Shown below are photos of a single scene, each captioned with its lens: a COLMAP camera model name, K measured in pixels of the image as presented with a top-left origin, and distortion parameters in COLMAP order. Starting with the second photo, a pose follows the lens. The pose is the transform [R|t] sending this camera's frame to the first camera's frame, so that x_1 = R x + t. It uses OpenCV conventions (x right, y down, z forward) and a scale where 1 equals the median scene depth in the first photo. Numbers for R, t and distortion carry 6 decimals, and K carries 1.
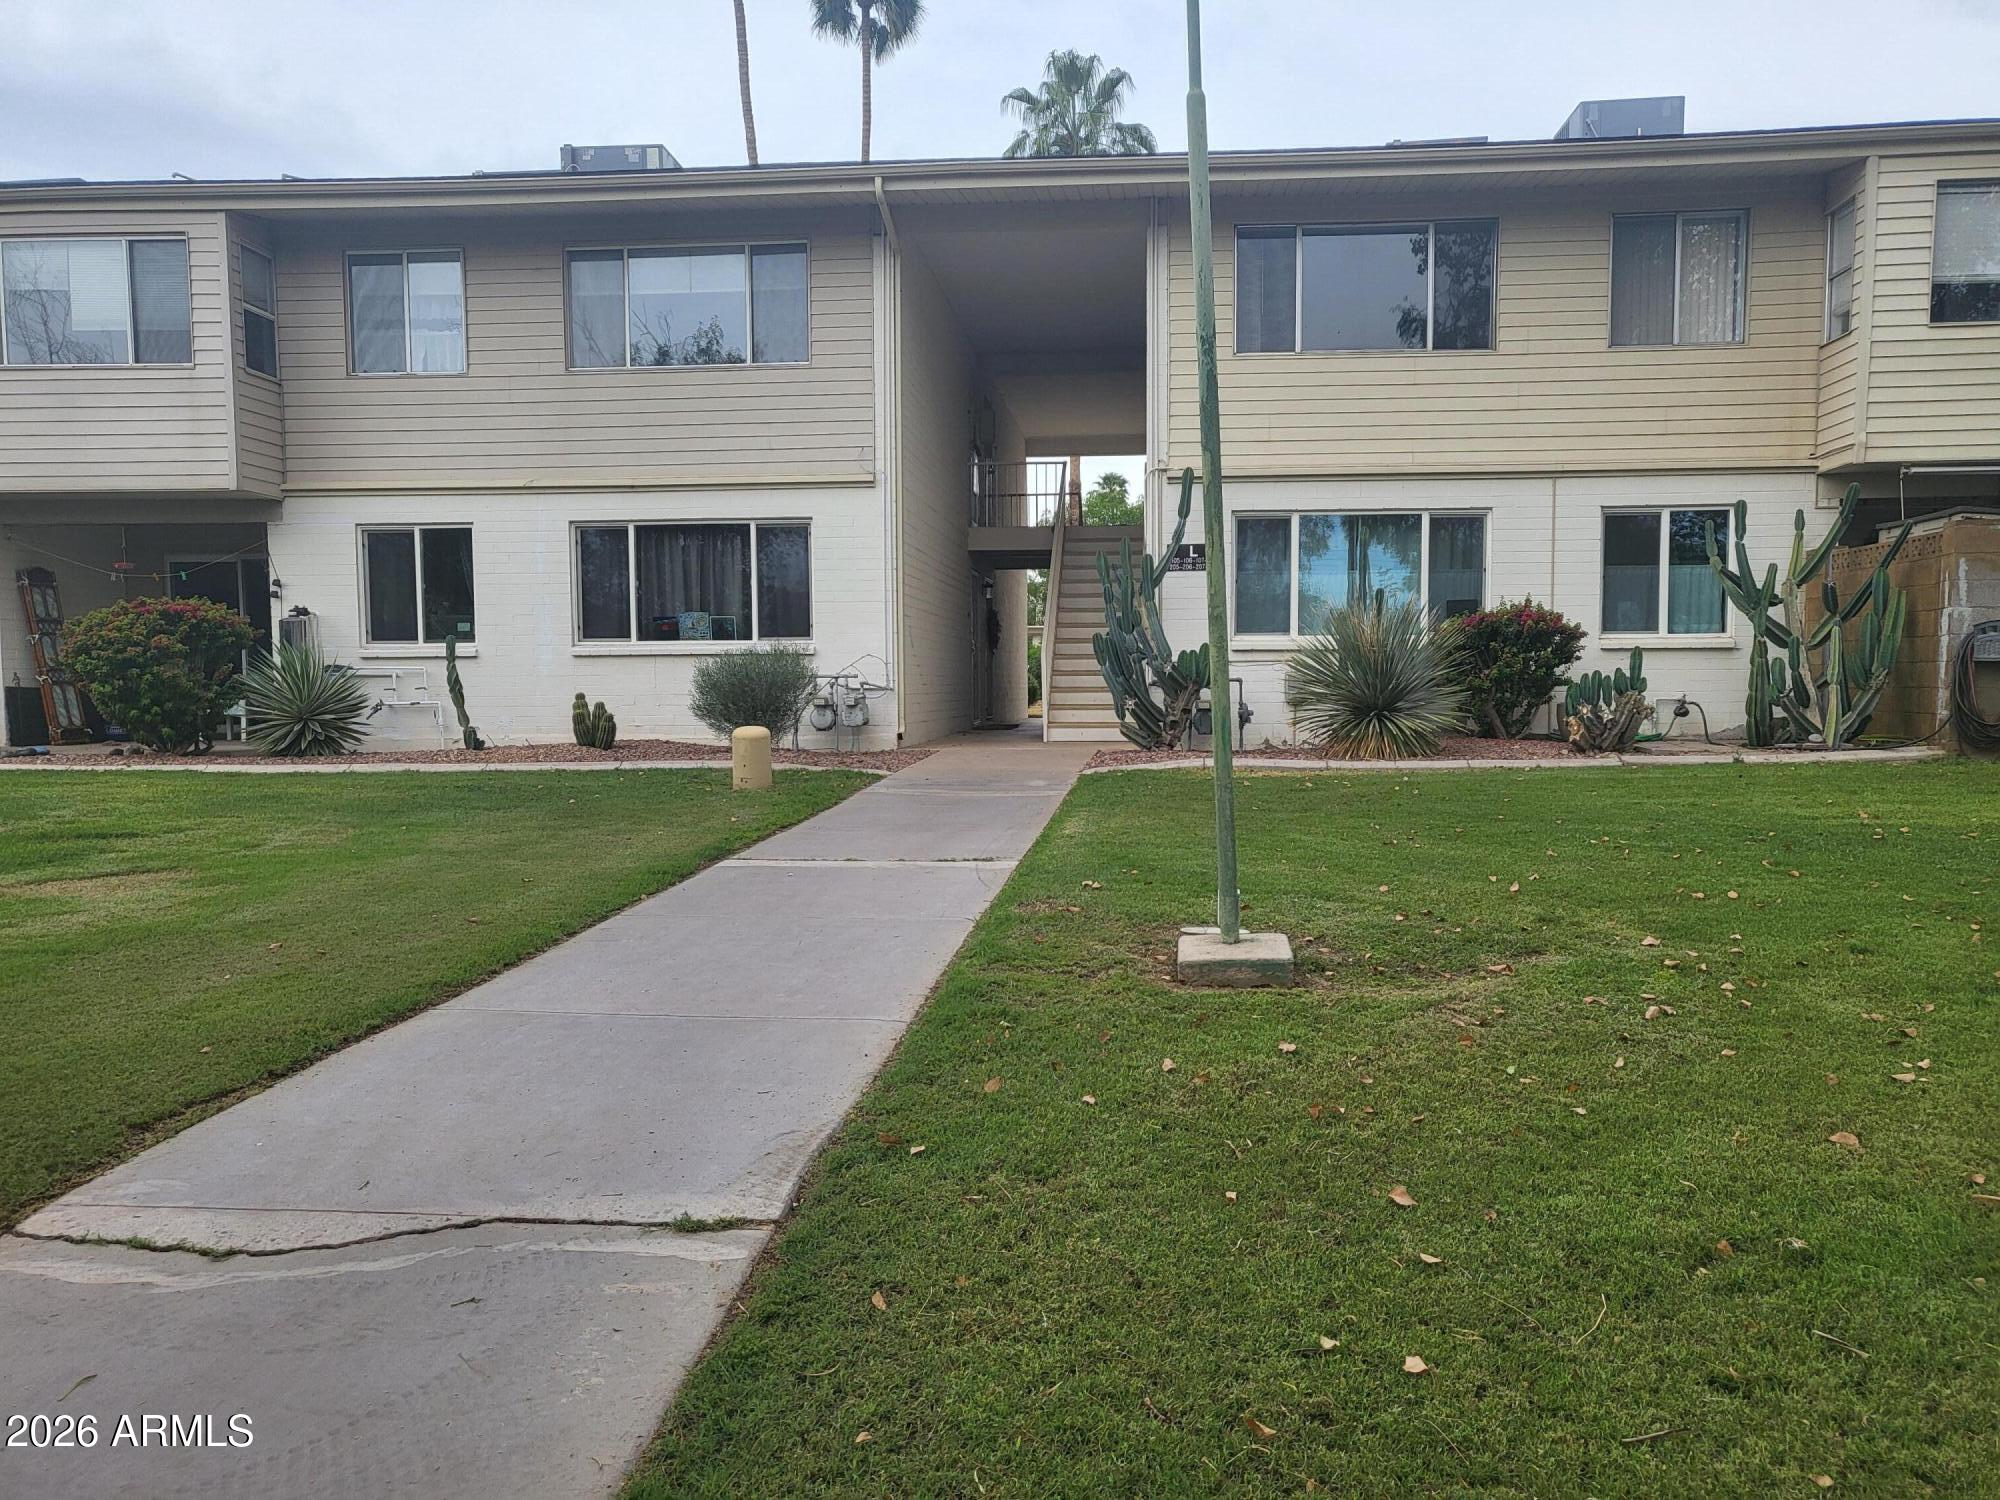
lens RADIAL K [[1496.9, 0, 1000.0], [0, 1496.9, 750.0], [0, 0, 1]] dist [-0.001278, -0.000849]
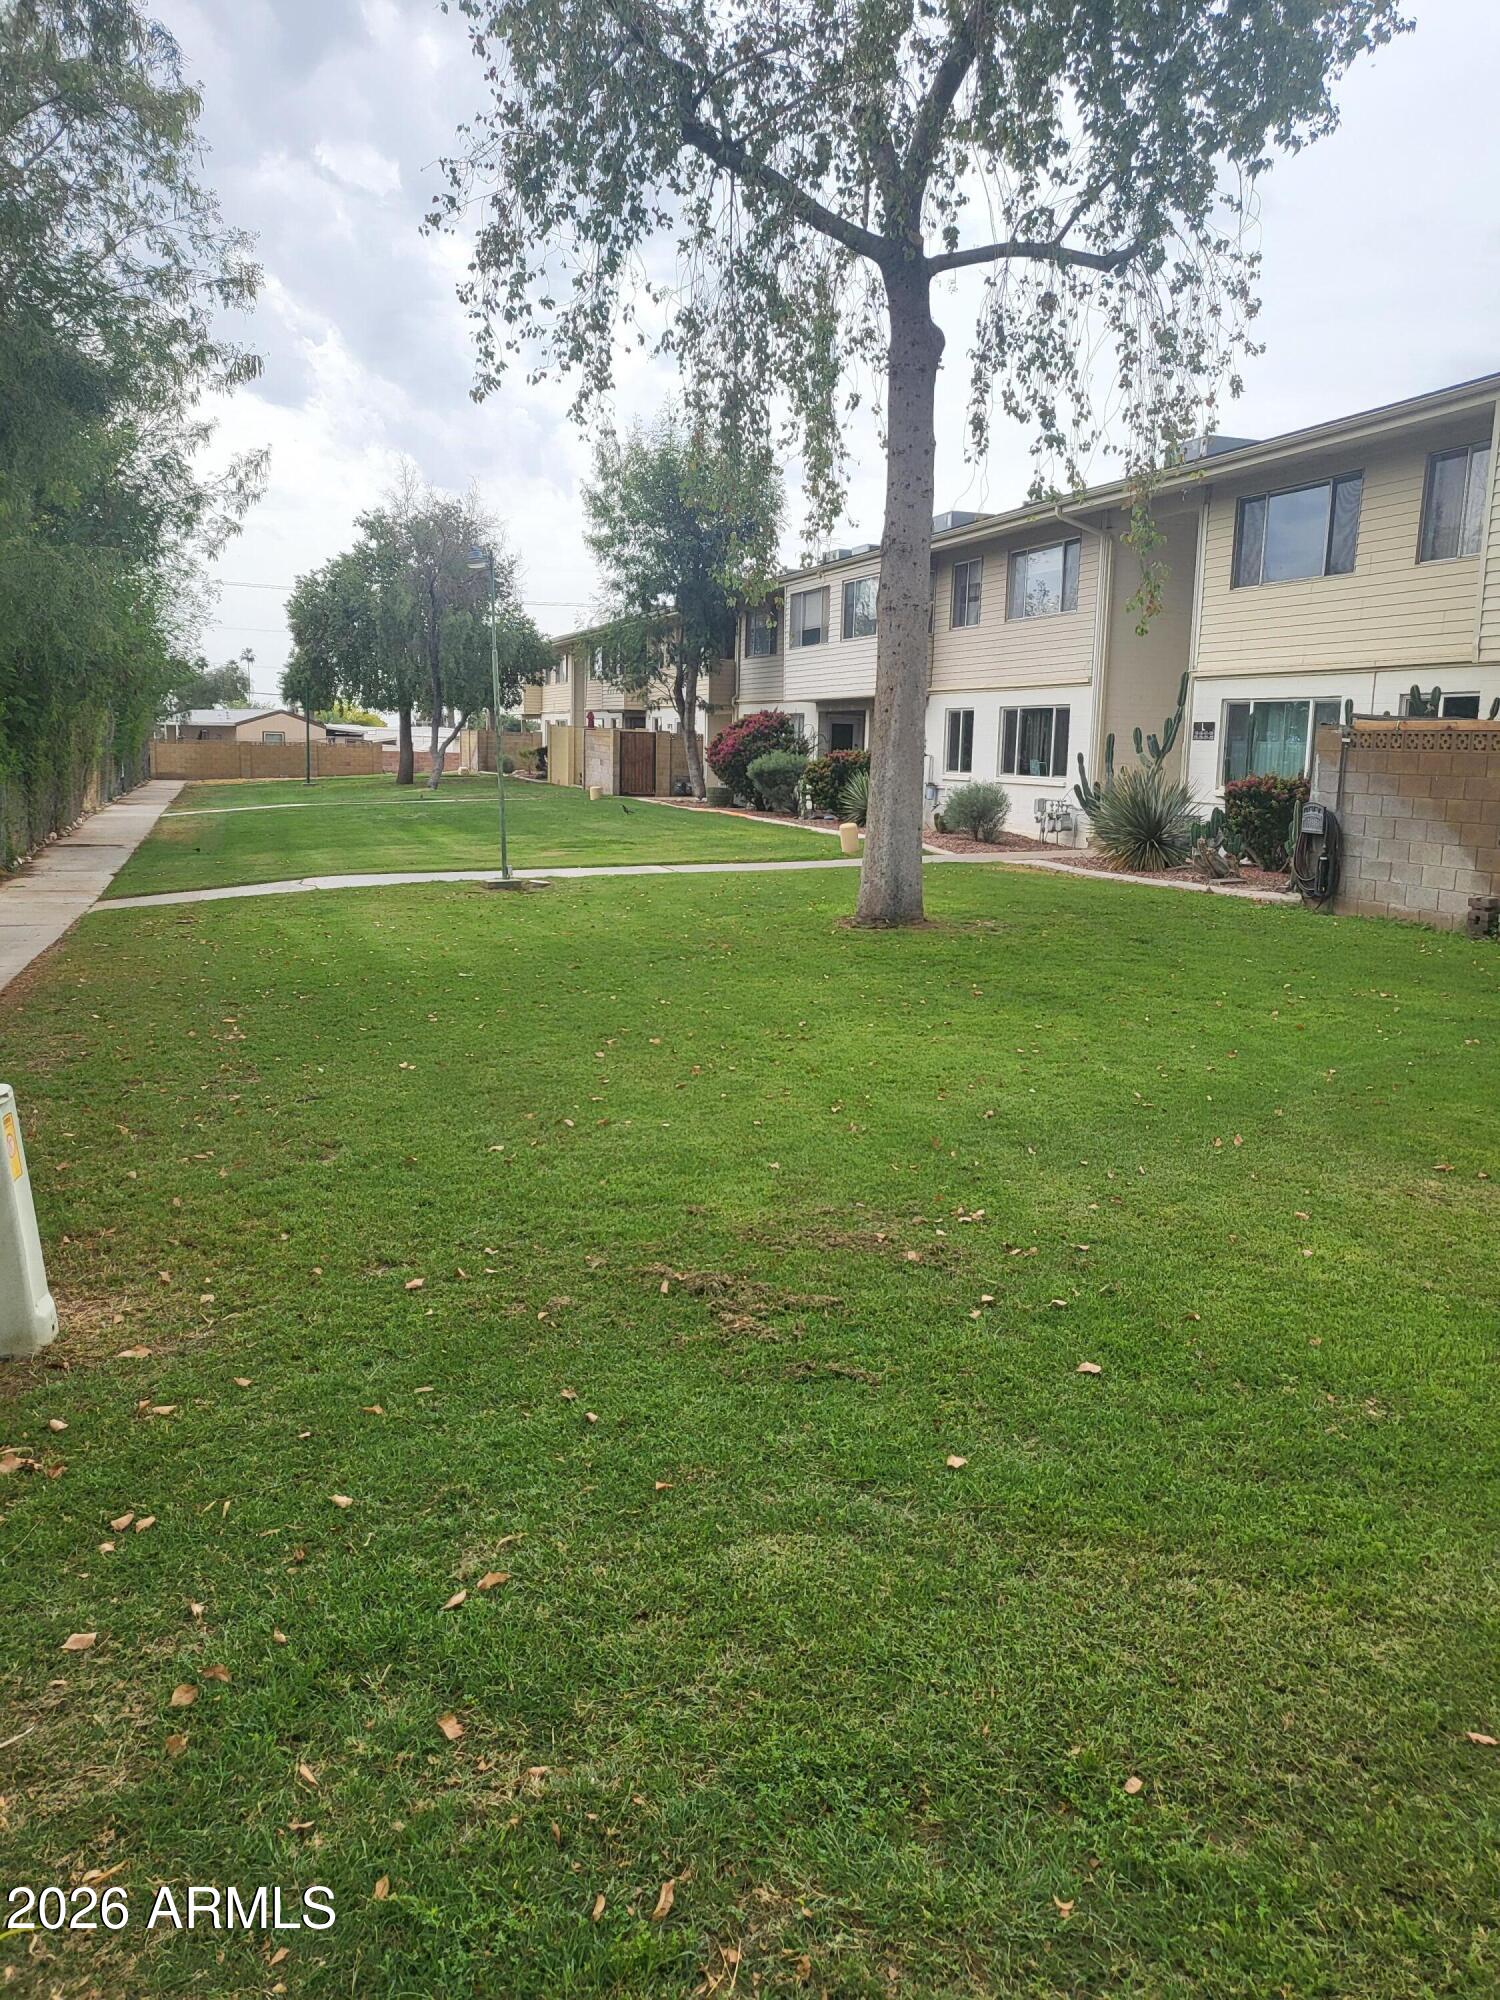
lens RADIAL K [[1496.9, 0, 750.0], [0, 1496.9, 1000.0], [0, 0, 1]] dist [-0.001278, -0.000849]
pose [[0.407052, 0.167783, -0.897863, 1.323152], [-0.084369, 0.985688, 0.145946, -0.045933], [0.909500, 0.016344, 0.415382, -0.011627]]
